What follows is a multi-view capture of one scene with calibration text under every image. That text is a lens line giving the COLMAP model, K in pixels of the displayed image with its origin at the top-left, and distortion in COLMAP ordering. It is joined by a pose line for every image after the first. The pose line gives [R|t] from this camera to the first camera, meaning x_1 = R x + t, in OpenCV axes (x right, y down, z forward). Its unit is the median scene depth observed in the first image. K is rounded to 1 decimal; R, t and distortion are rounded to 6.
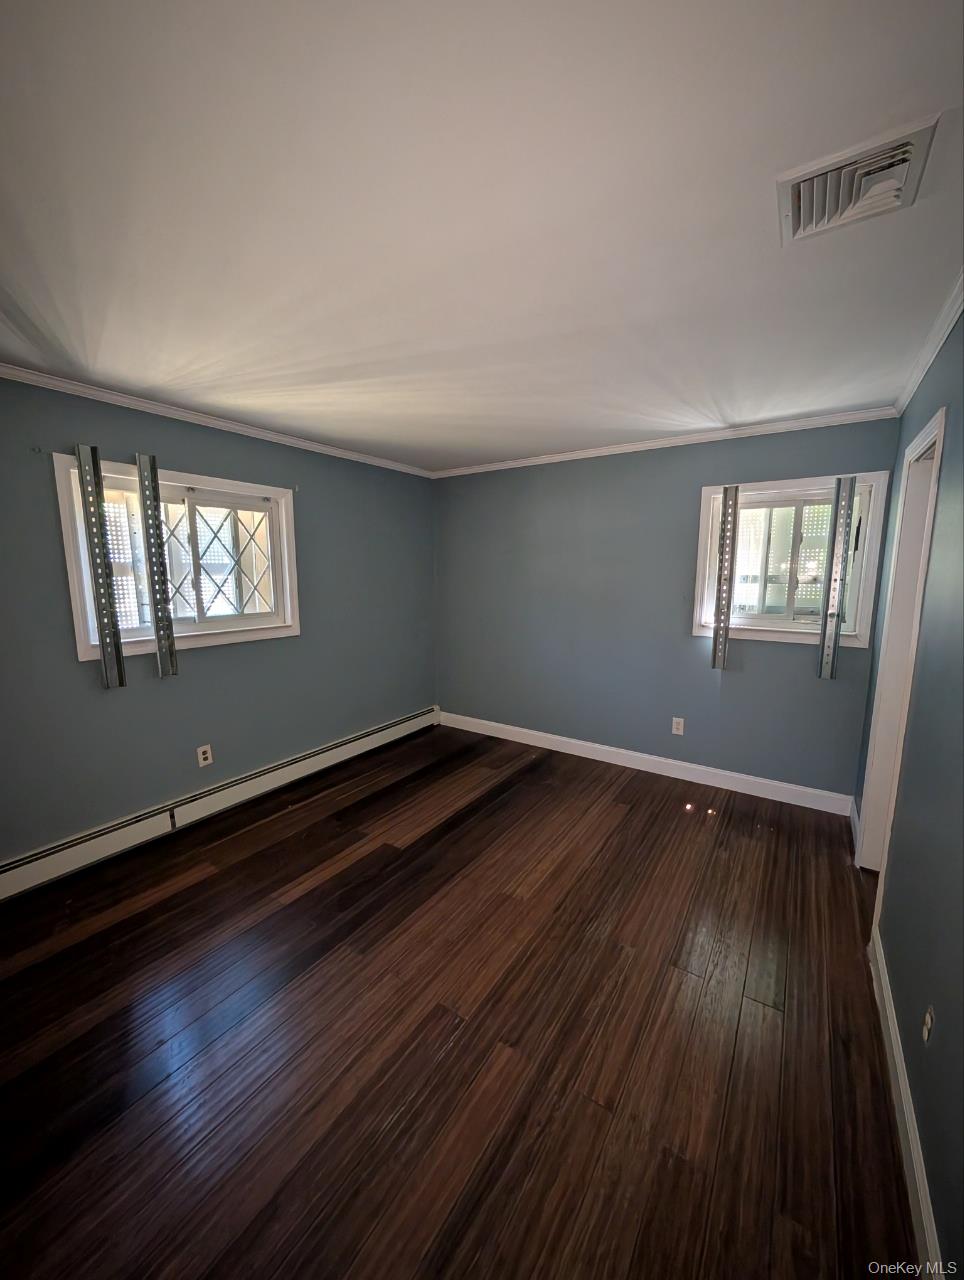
lens RADIAL K [[484.6, 0, 489.3], [0, 484.6, 643.0], [0, 0, 1]] dist [-0.000306, 0.000131]
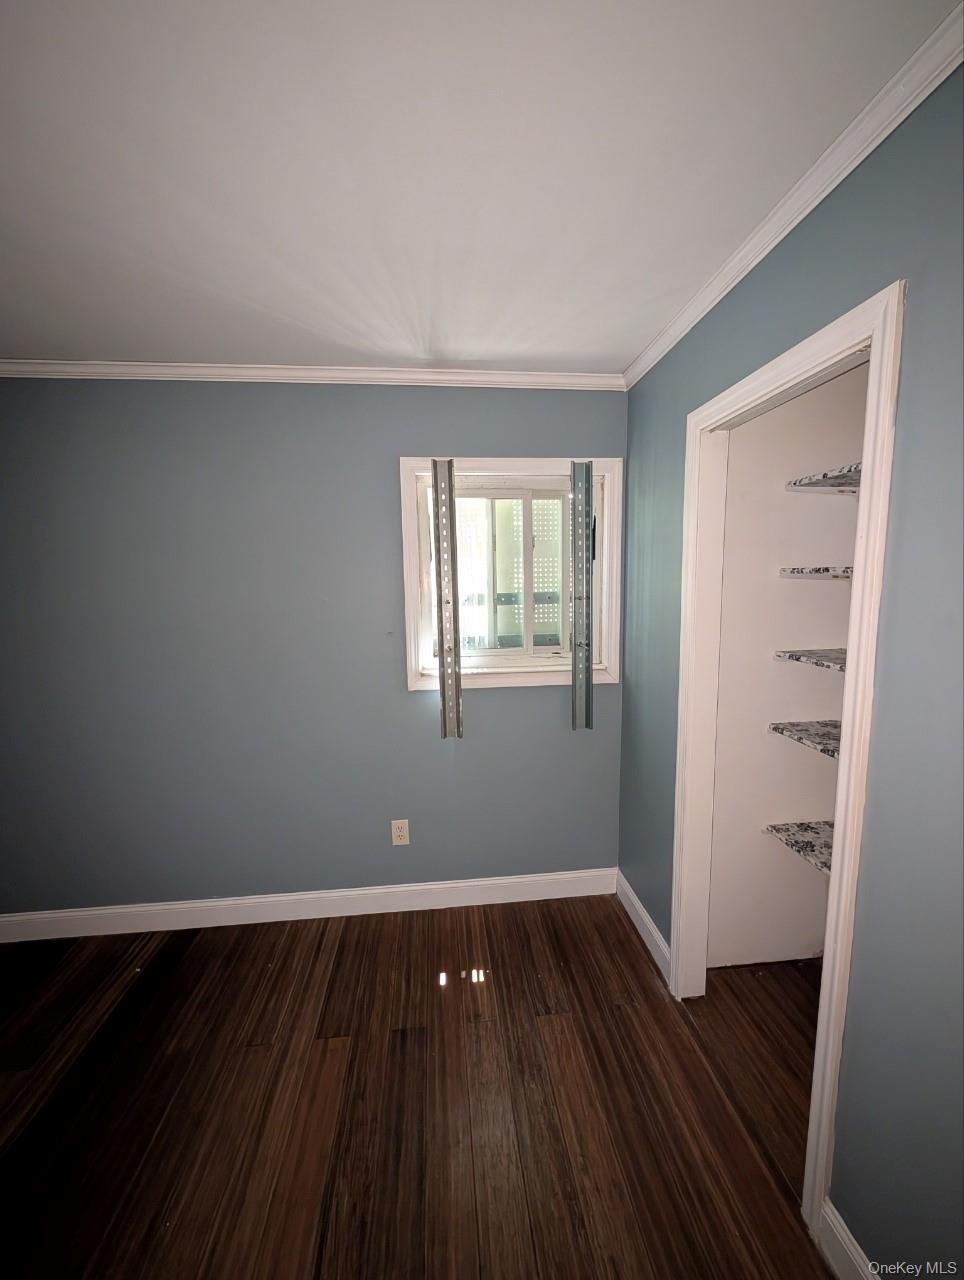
lens RADIAL K [[484.6, 0, 481.2], [0, 484.6, 643.2], [0, 0, 1]] dist [-0.000306, 0.000131]
pose [[0.782651, -0.093073, 0.615463, 0.114160], [0.111880, 0.993690, 0.007998, -0.076635], [-0.612323, 0.062598, 0.788125, 0.464265]]
